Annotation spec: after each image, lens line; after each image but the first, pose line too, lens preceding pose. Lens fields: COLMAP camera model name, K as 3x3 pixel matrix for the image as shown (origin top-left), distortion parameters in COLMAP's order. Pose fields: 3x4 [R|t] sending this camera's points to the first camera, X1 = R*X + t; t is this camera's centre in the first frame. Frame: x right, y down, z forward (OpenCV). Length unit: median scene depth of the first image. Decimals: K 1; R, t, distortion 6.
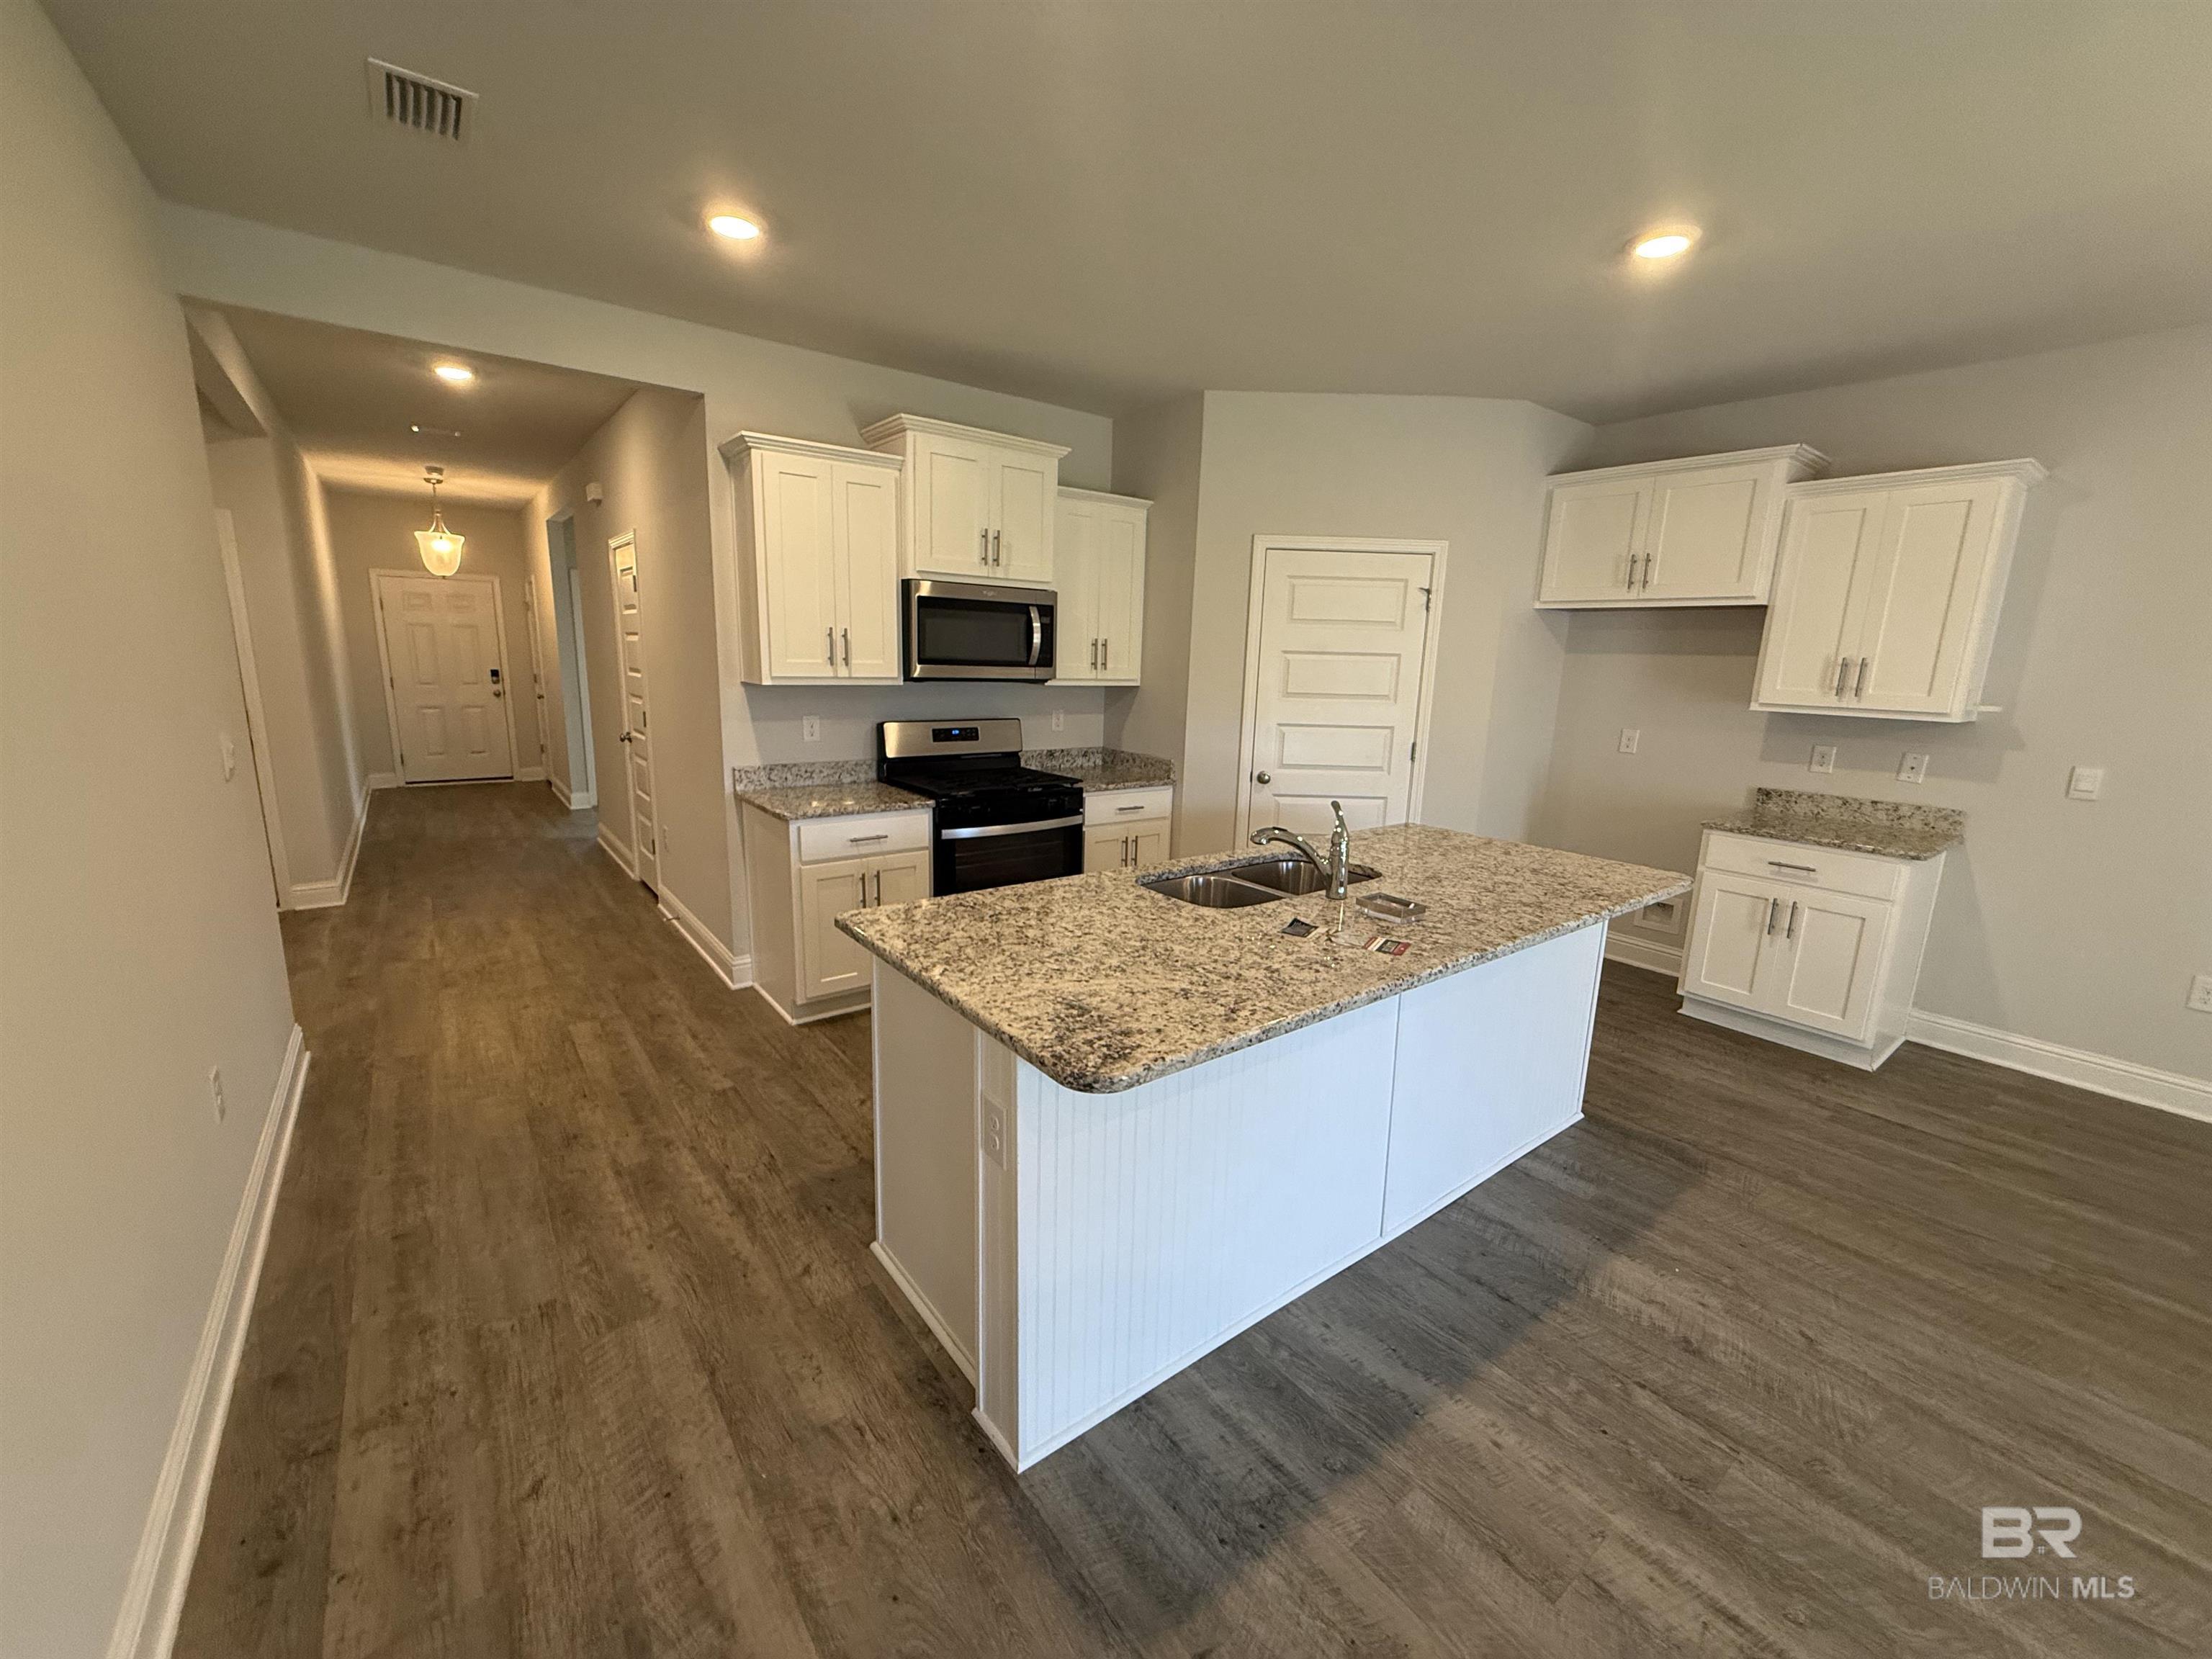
lens RADIAL K [[885.9, 0, 1099.7], [0, 885.9, 823.8], [0, 0, 1]] dist [0.000411, -0.000901]
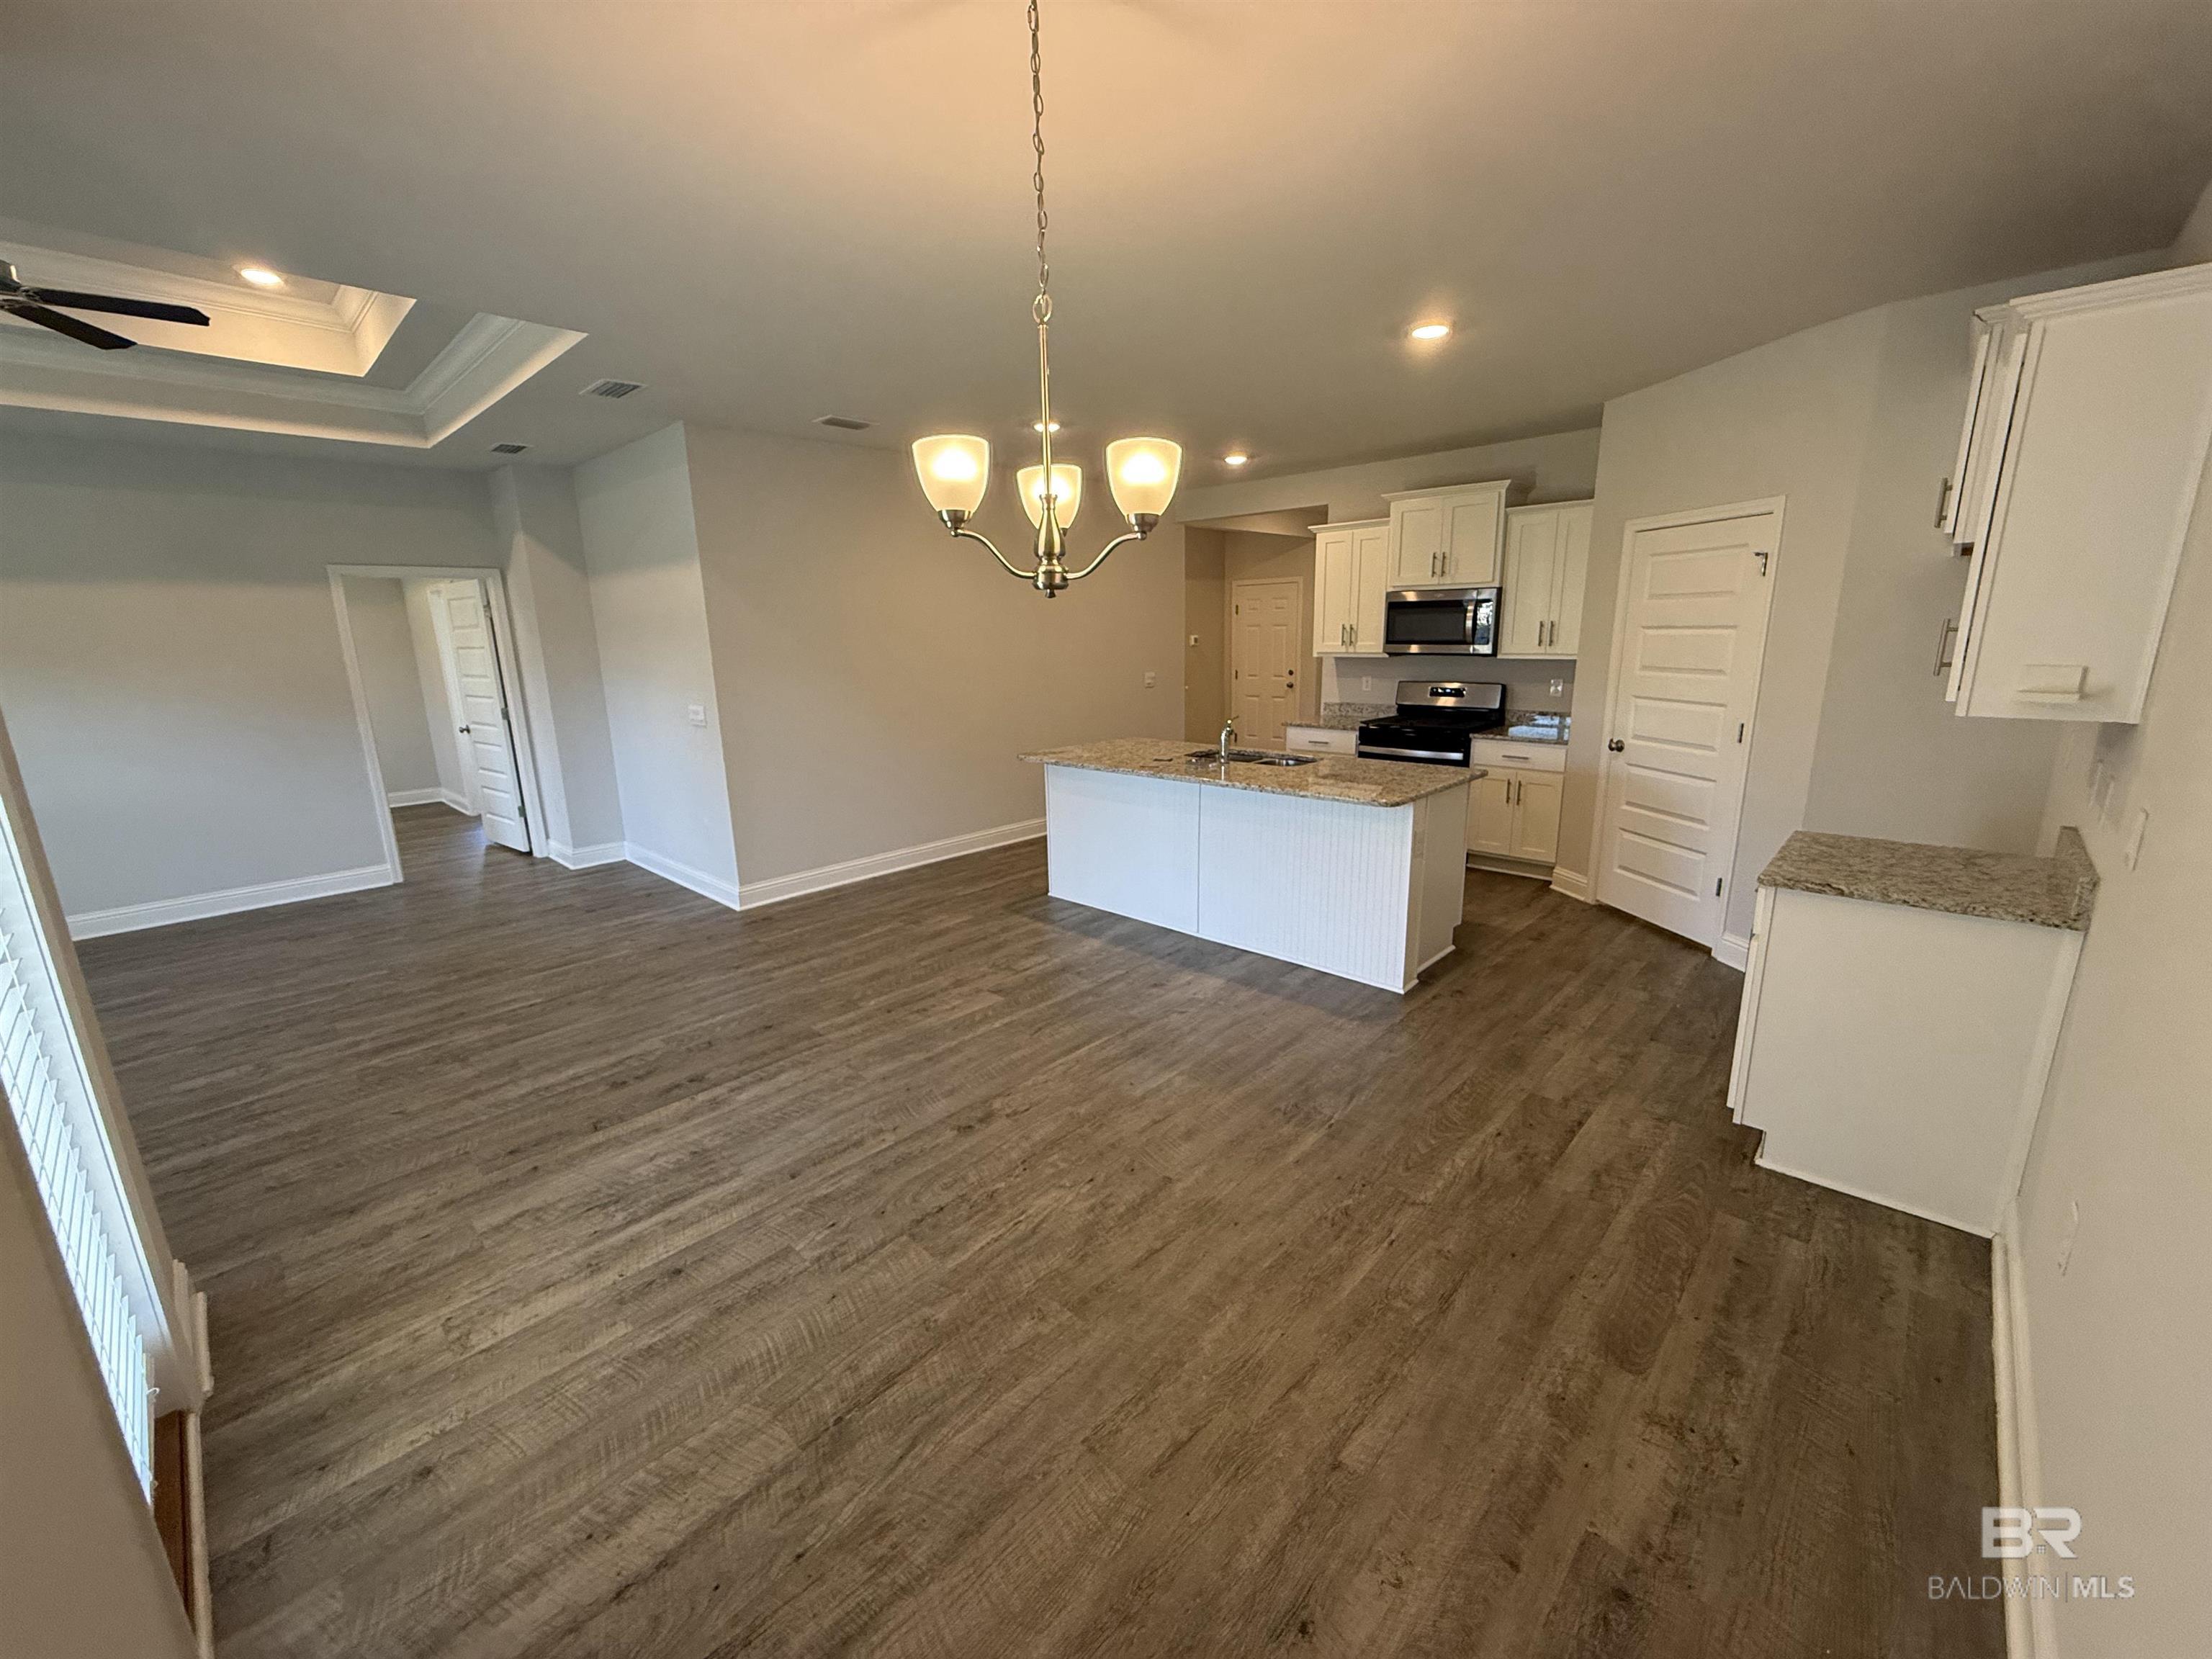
lens RADIAL K [[885.9, 0, 1102.4], [0, 885.9, 827.1], [0, 0, 1]] dist [0.000411, -0.000901]
pose [[0.157324, 0.187389, -0.969605, 1.352226], [-0.163418, 0.973236, 0.161575, -0.032838], [0.973932, 0.133031, 0.183737, 0.246013]]
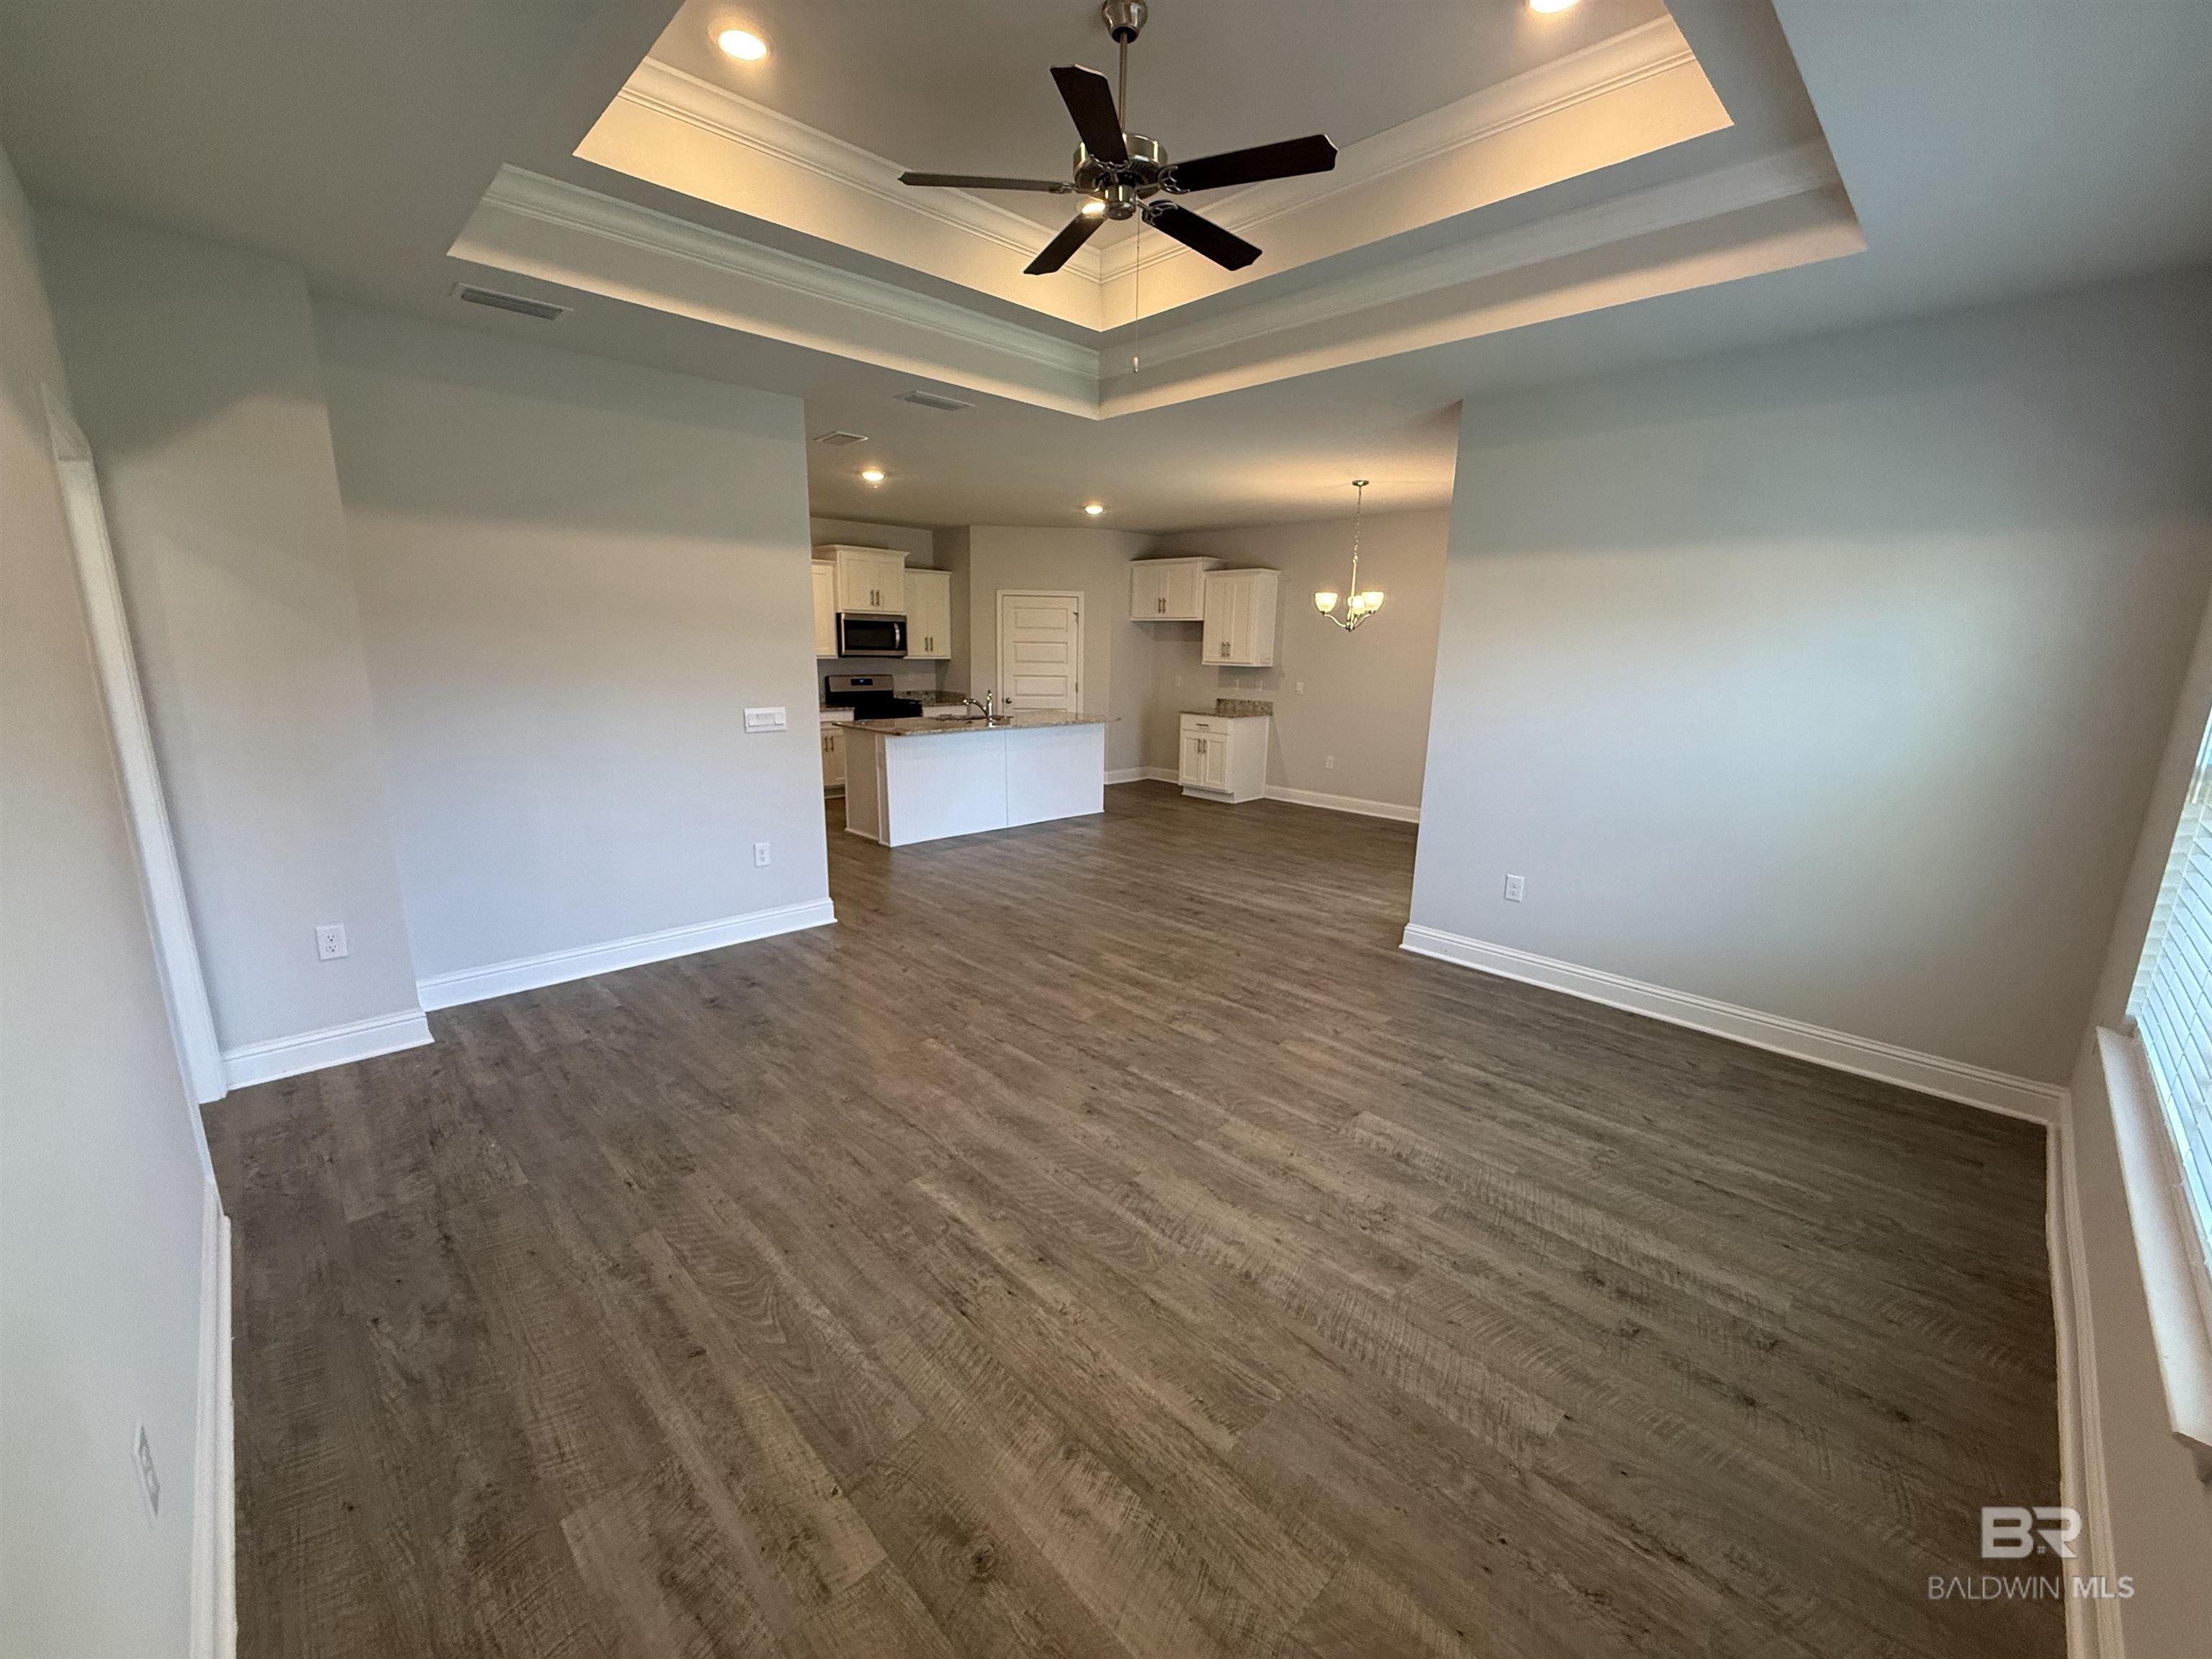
lens RADIAL K [[885.9, 0, 1104.2], [0, 885.9, 826.8], [0, 0, 1]] dist [0.000411, -0.000901]
pose [[0.992470, -0.036368, 0.116967, 0.180117], [0.034375, 0.999228, 0.019015, 0.262476], [-0.117569, -0.014851, 0.992954, -1.388515]]
